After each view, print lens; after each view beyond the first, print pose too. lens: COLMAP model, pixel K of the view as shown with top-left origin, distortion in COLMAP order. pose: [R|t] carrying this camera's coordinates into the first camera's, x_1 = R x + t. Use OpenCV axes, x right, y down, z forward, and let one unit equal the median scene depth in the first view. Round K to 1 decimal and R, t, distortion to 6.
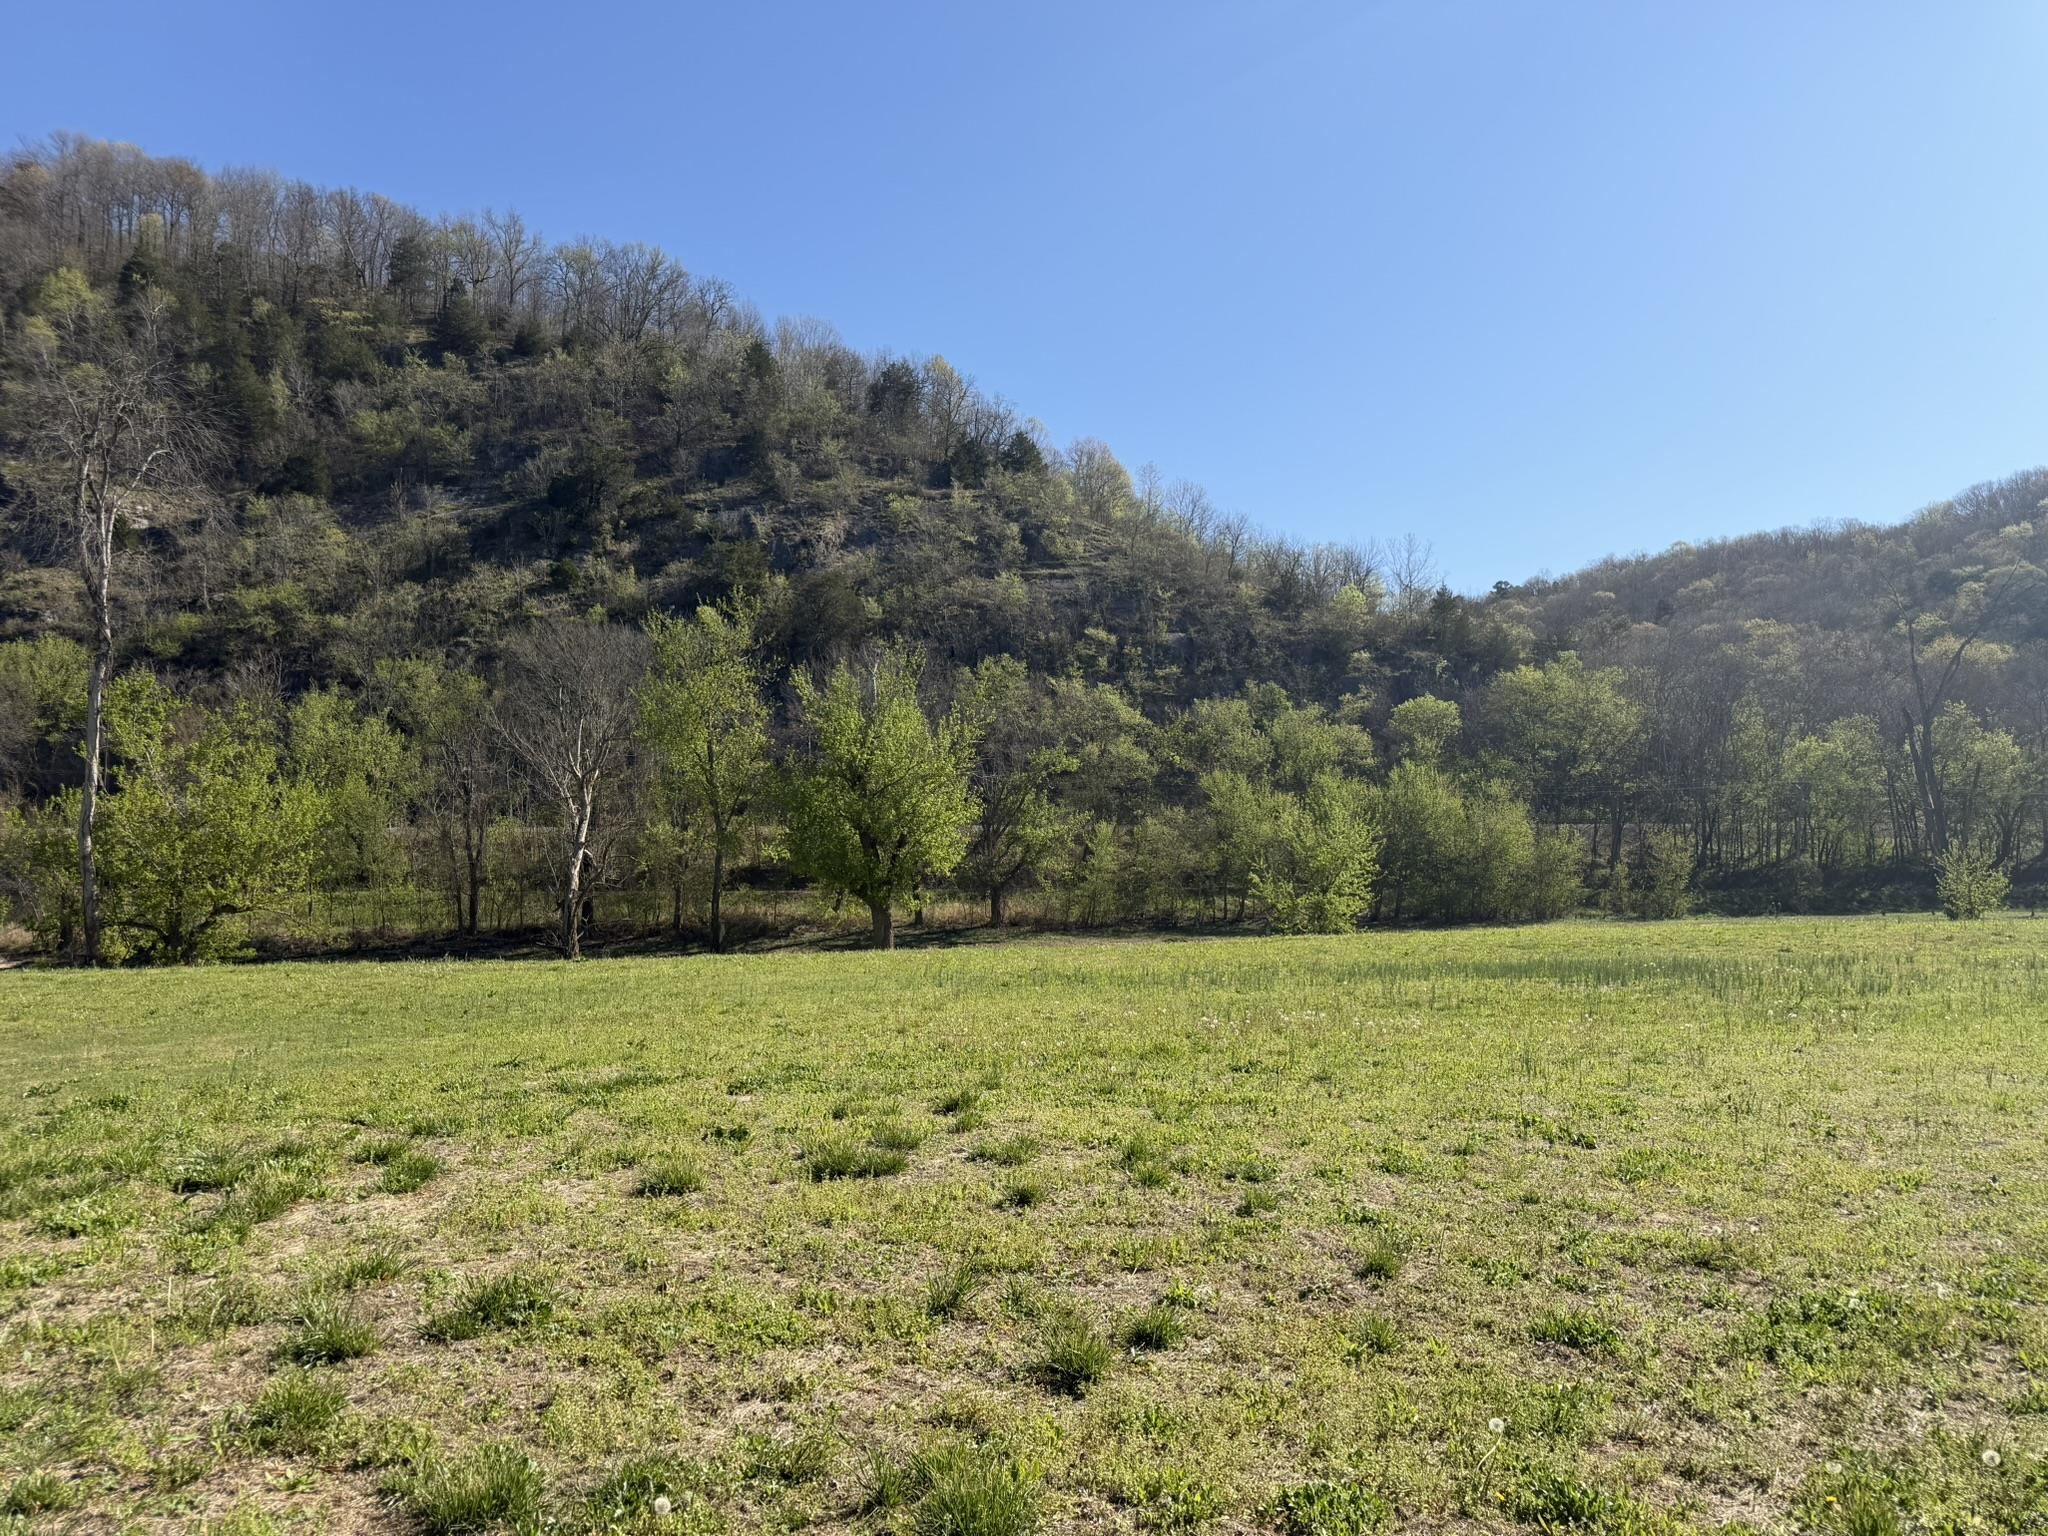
lens RADIAL K [[1429.7, 0, 1057.9], [0, 1429.7, 765.6], [0, 0, 1]] dist [0.033370, -0.029942]
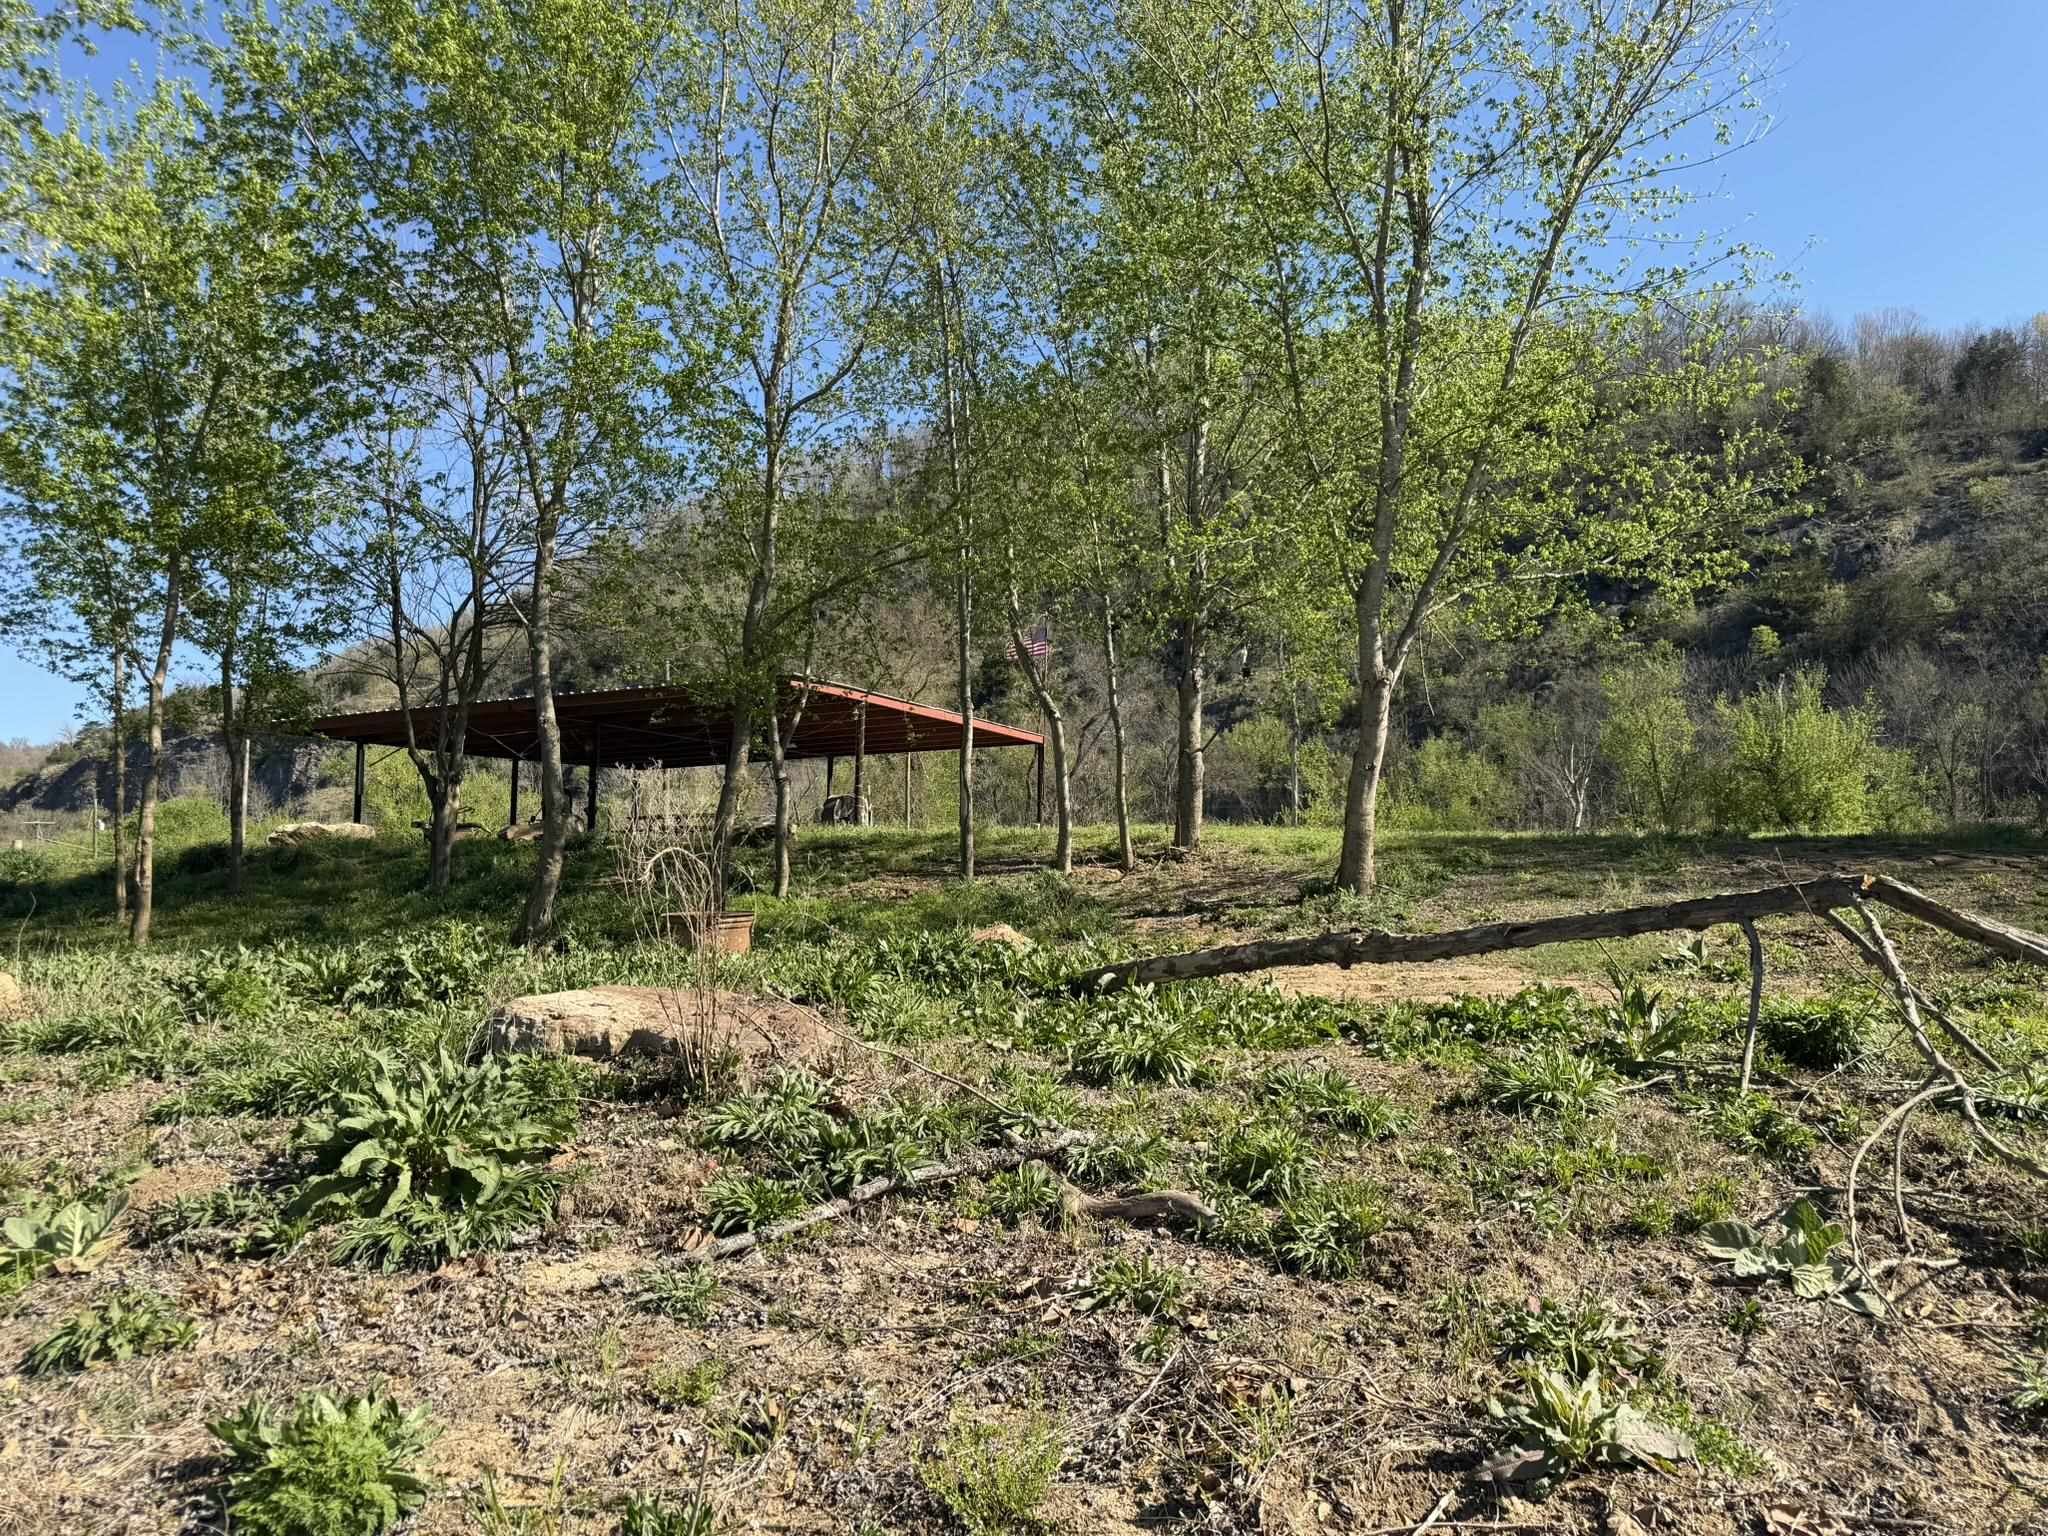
lens RADIAL K [[1429.7, 0, 1018.6], [0, 1429.7, 769.8], [0, 0, 1]] dist [0.033370, -0.029942]
pose [[0.702630, -0.069345, -0.708168, 0.113086], [0.060399, 0.997460, -0.037746, 0.005342], [0.708987, -0.016251, 0.705034, -0.159387]]
